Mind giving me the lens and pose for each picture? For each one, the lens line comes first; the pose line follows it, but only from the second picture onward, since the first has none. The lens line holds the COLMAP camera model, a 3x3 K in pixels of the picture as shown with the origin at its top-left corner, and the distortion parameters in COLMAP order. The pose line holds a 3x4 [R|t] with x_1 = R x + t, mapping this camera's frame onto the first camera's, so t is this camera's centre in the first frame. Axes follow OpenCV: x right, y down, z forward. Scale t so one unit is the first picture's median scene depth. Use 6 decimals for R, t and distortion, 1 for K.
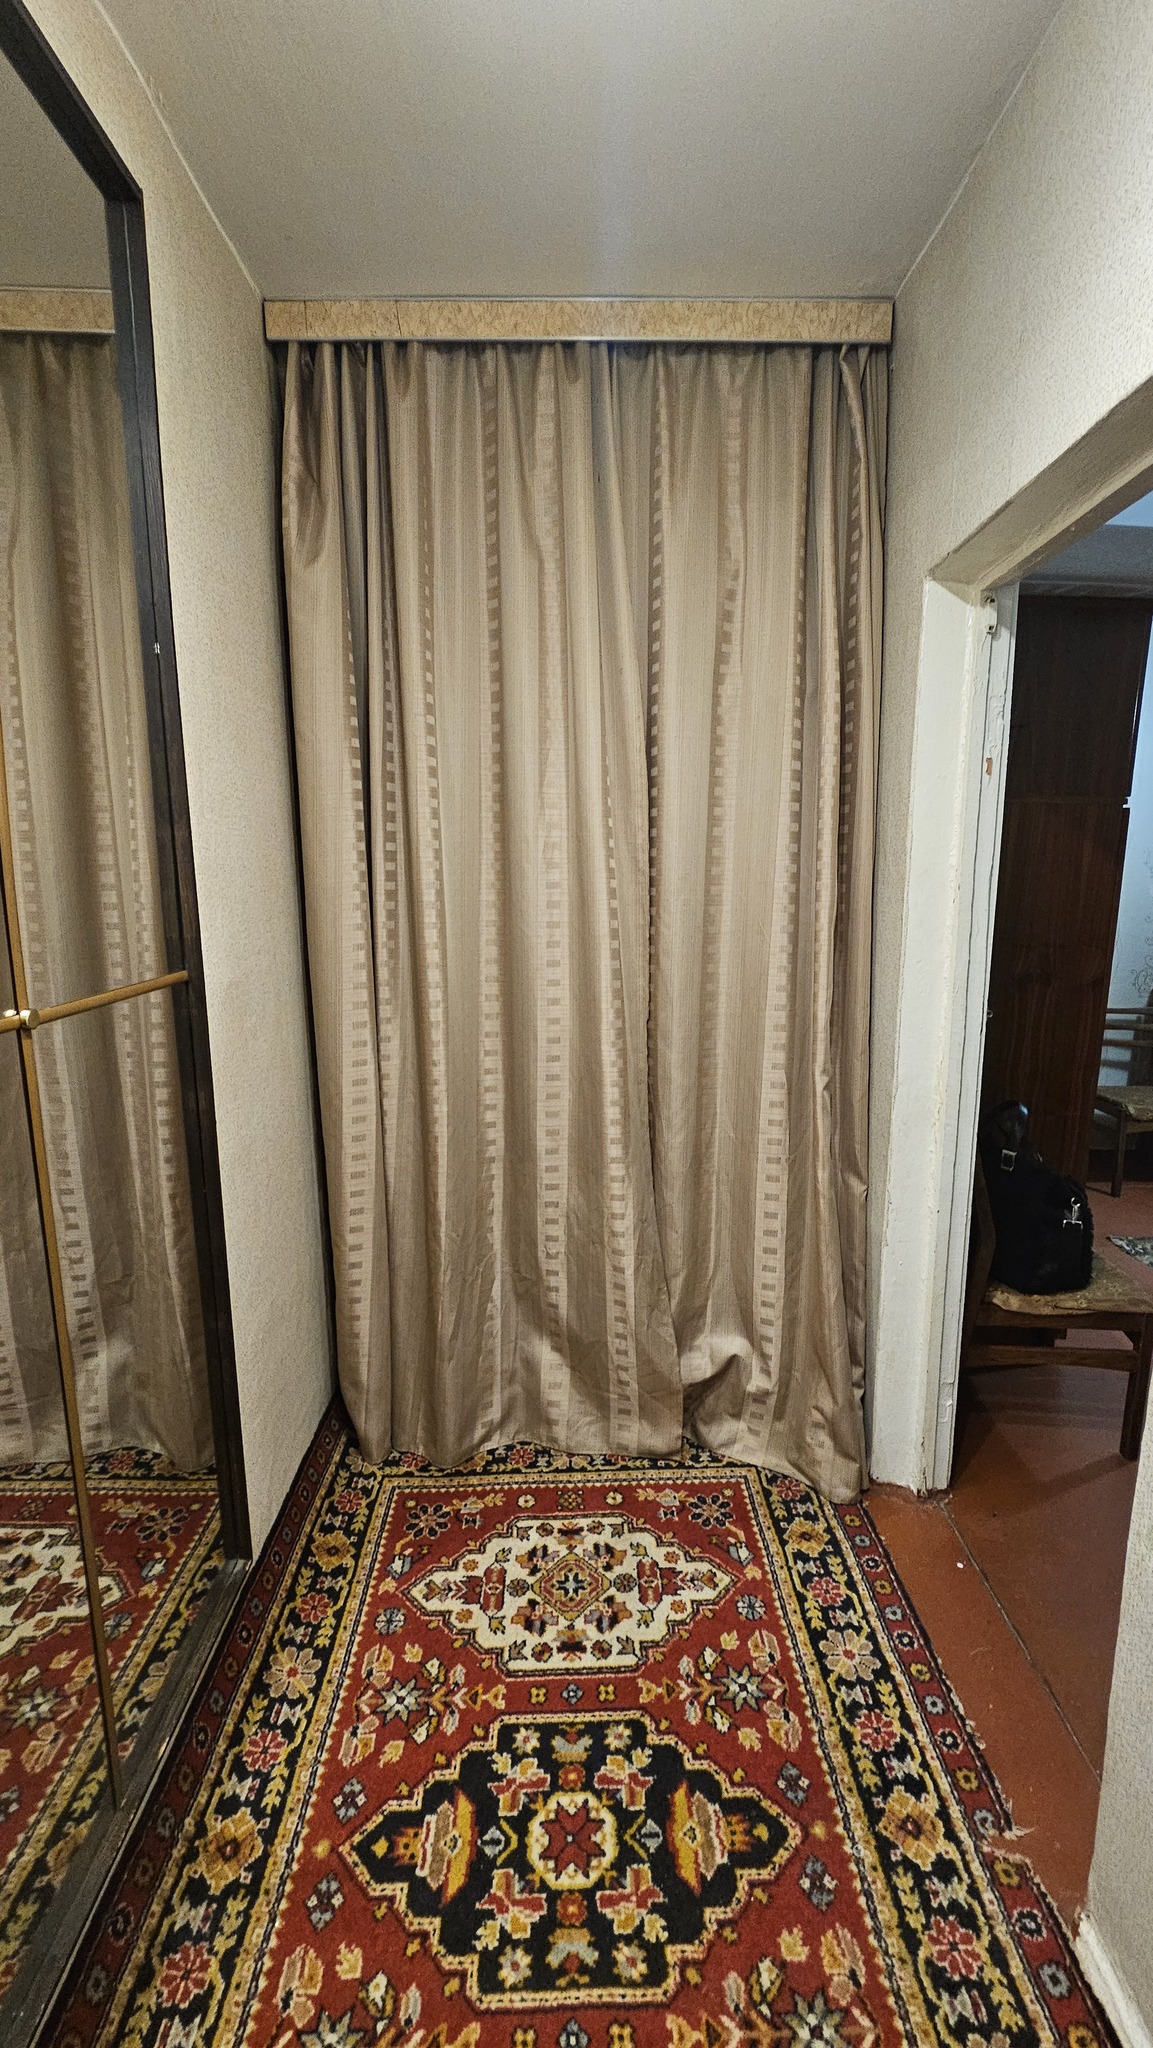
lens RADIAL K [[841.2, 0, 586.4], [0, 841.2, 1022.6], [0, 0, 1]] dist [-0.000962, -0.000181]
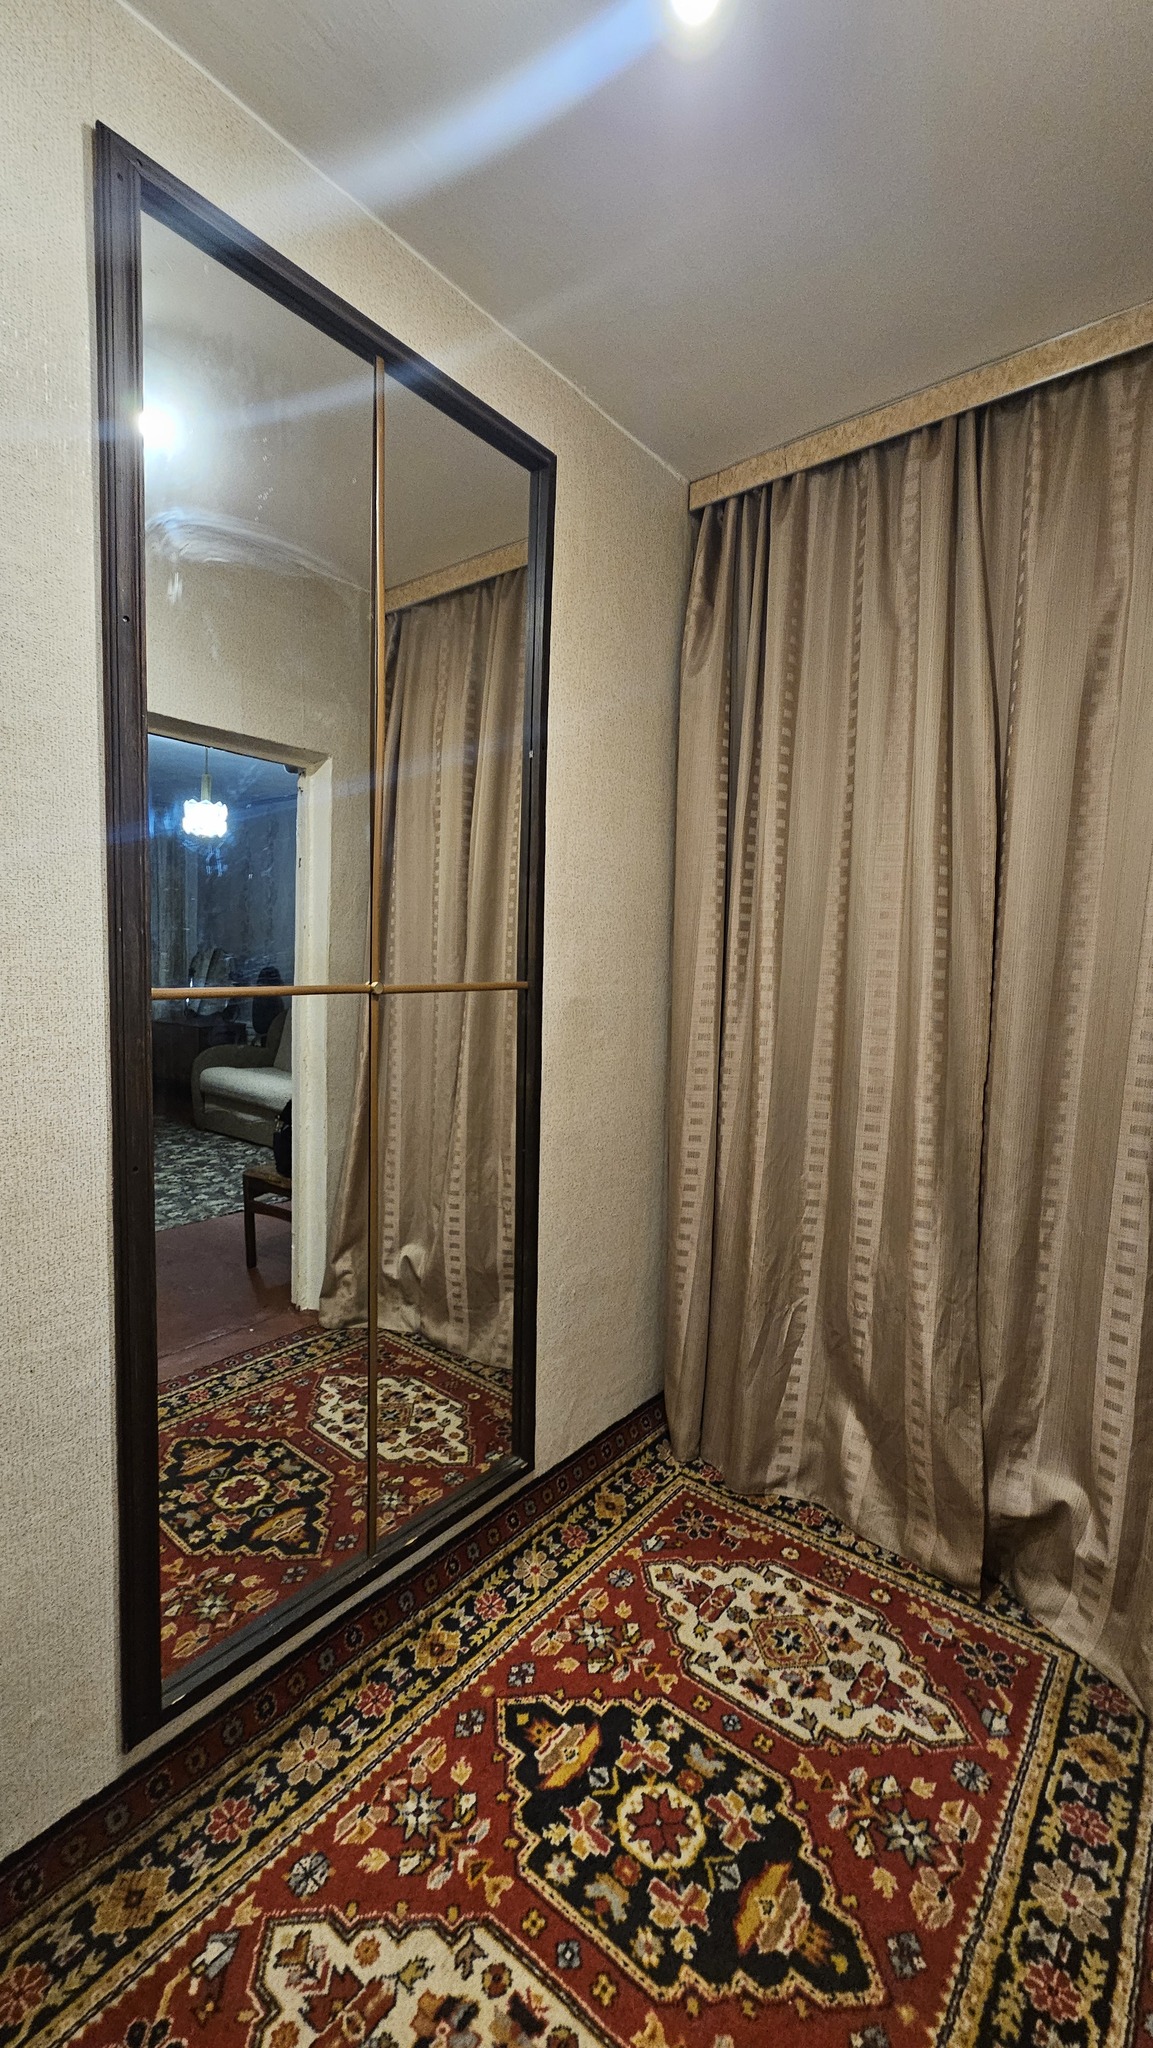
lens RADIAL K [[841.2, 0, 579.9], [0, 841.2, 1021.0], [0, 0, 1]] dist [-0.000962, -0.000181]
pose [[0.767319, 0.072837, -0.637116, 0.363994], [-0.140334, 0.988519, -0.056003, 0.051404], [0.625722, 0.132381, 0.768731, 0.011914]]
